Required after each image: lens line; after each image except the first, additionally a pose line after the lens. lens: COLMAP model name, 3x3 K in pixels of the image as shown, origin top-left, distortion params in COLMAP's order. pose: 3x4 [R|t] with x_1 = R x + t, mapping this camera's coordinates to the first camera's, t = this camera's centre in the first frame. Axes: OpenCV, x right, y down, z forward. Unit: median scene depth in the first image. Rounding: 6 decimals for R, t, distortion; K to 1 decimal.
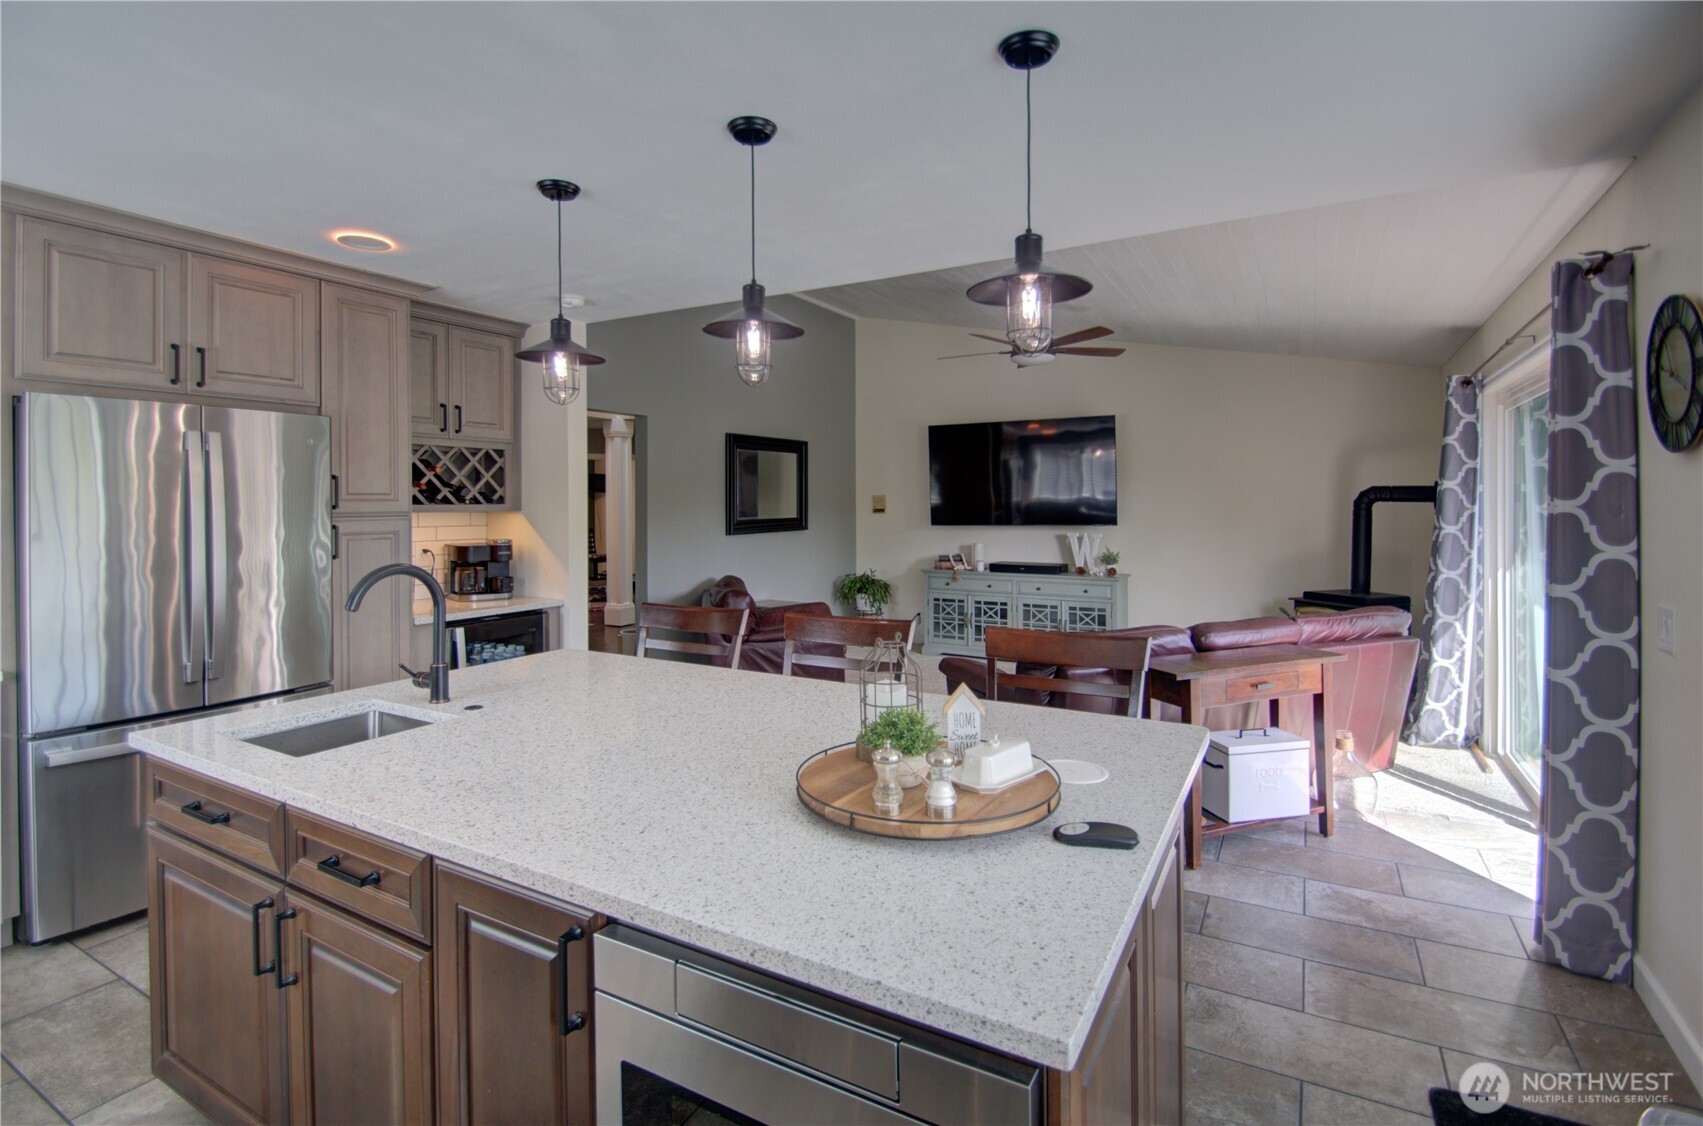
lens RADIAL K [[798.6, 0, 841.8], [0, 798.6, 516.9], [0, 0, 1]] dist [-0.001479, -0.000401]
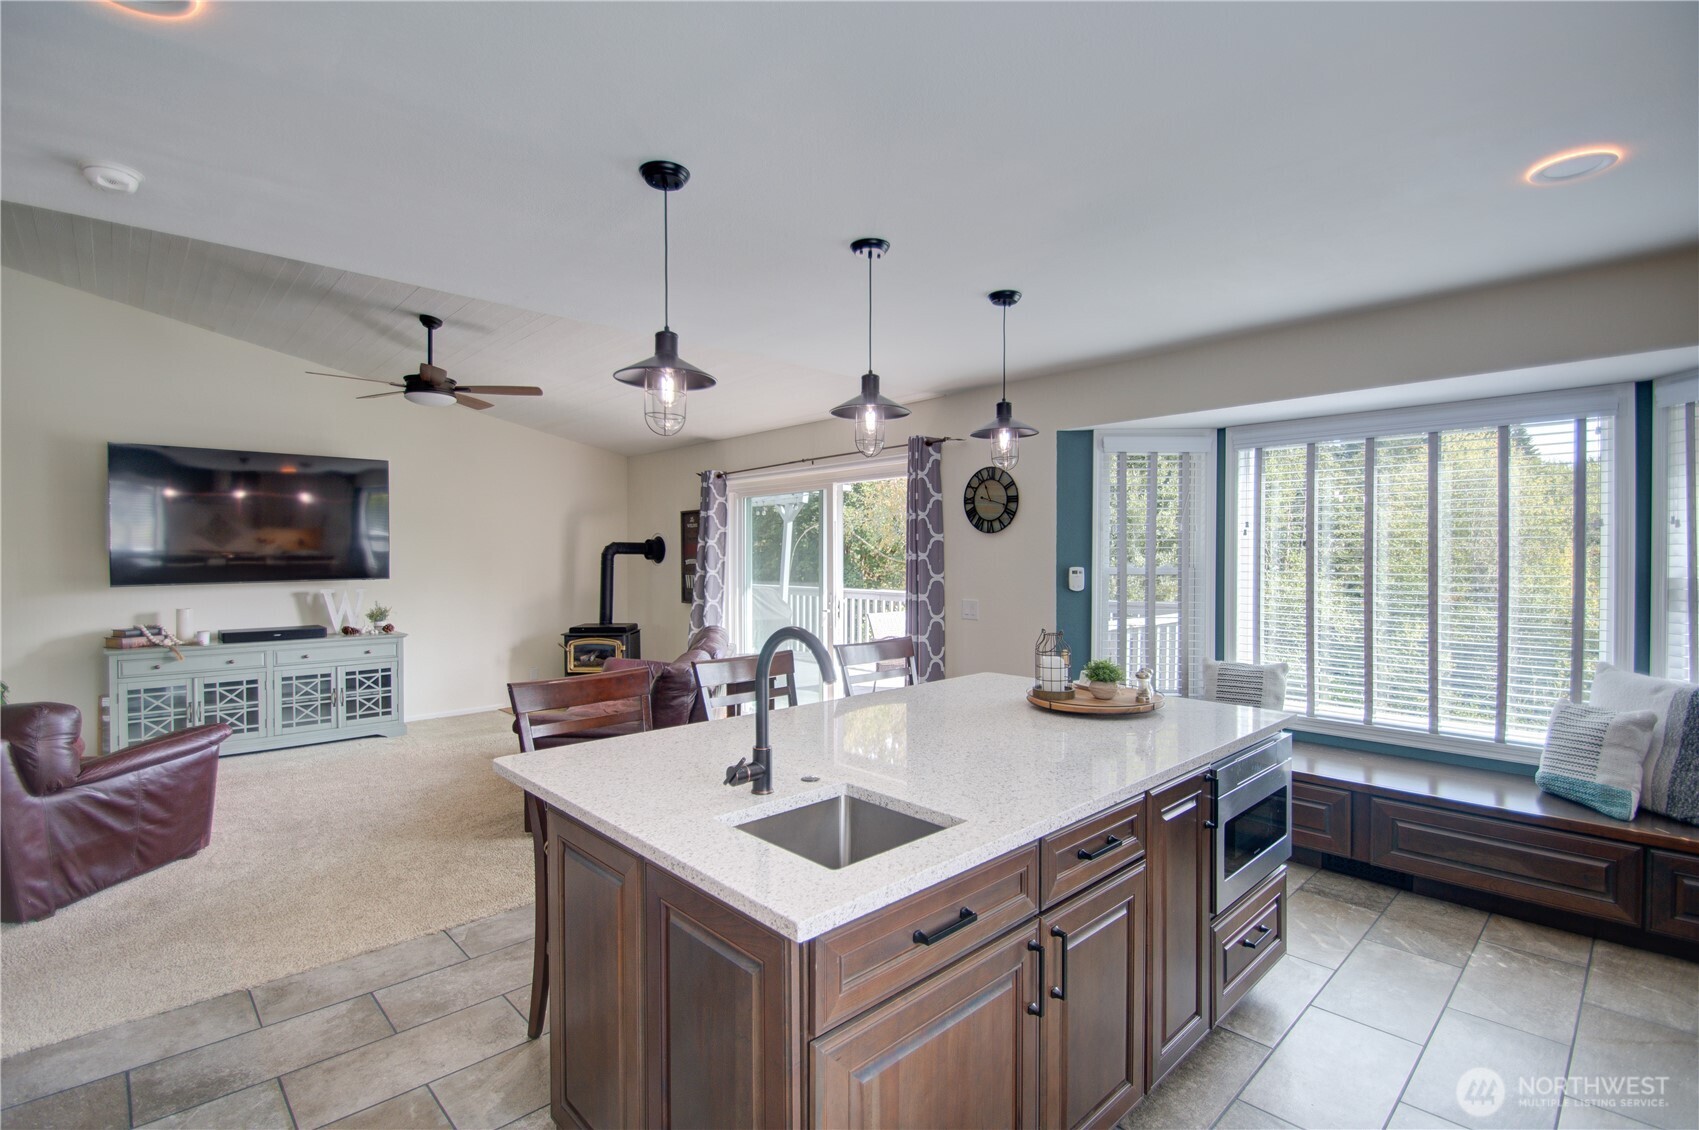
lens RADIAL K [[794.8, 0, 853.6], [0, 794.8, 555.7], [0, 0, 1]] dist [-0.000026, -0.014219]
pose [[0.282541, -0.000233, 0.959255, -0.473328], [0.016504, 0.999853, -0.004619, -0.003553], [-0.959113, 0.017137, 0.282503, 0.249878]]
